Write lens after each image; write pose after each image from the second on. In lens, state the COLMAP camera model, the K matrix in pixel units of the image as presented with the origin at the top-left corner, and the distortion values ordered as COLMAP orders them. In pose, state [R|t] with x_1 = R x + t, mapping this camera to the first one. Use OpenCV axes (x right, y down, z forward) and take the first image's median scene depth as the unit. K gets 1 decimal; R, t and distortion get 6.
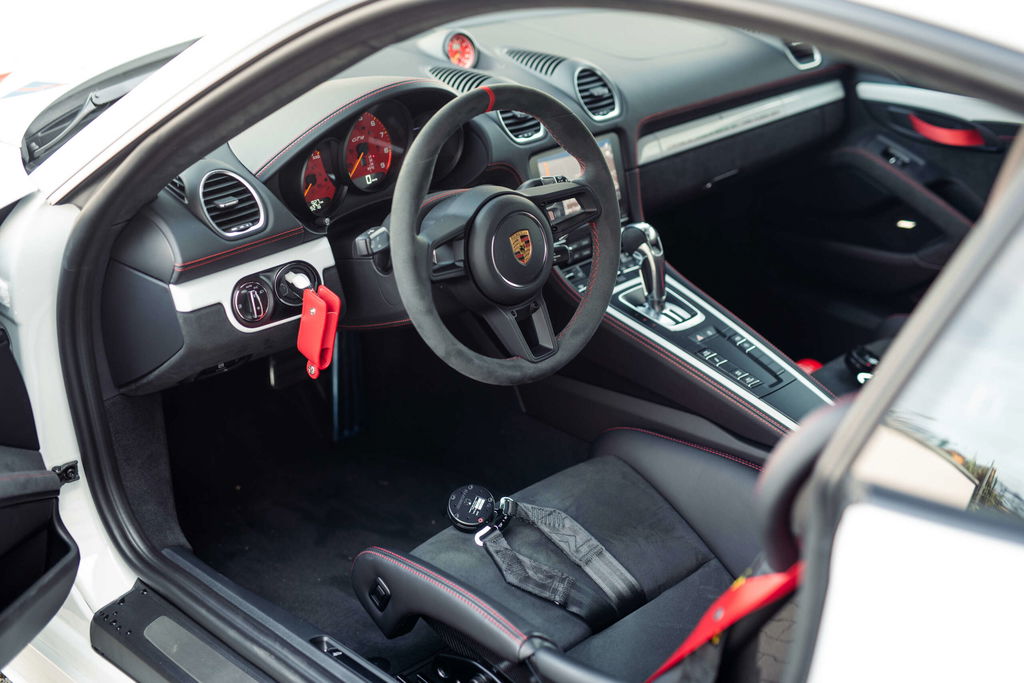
lens RADIAL K [[1440.9, 0, 512.0], [0, 1440.9, 341.5], [0, 0, 1]] dist [0.006364, 0.014417]
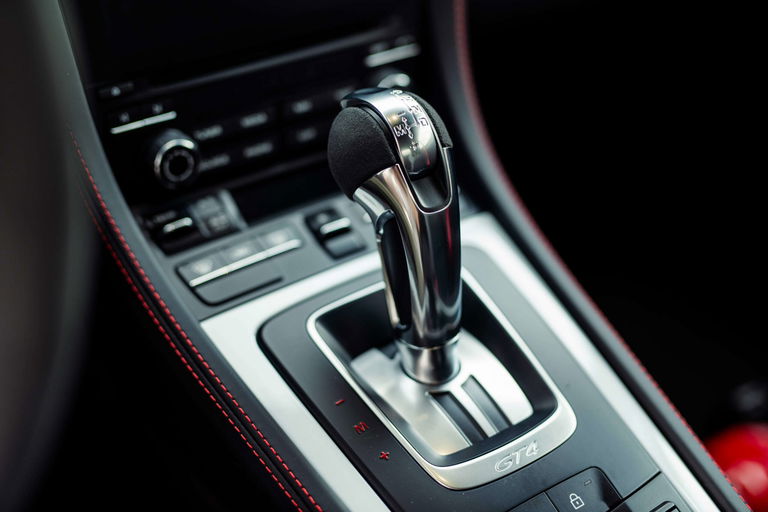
lens RADIAL K [[1080.7, 0, 384.0], [0, 1080.7, 256.0], [0, 0, 1]] dist [0.006364, 0.014417]
pose [[0.997094, 0.076077, 0.003950, 0.089721], [-0.075958, 0.988915, 0.127585, -0.076780], [0.005800, -0.127515, 0.991820, 0.774770]]
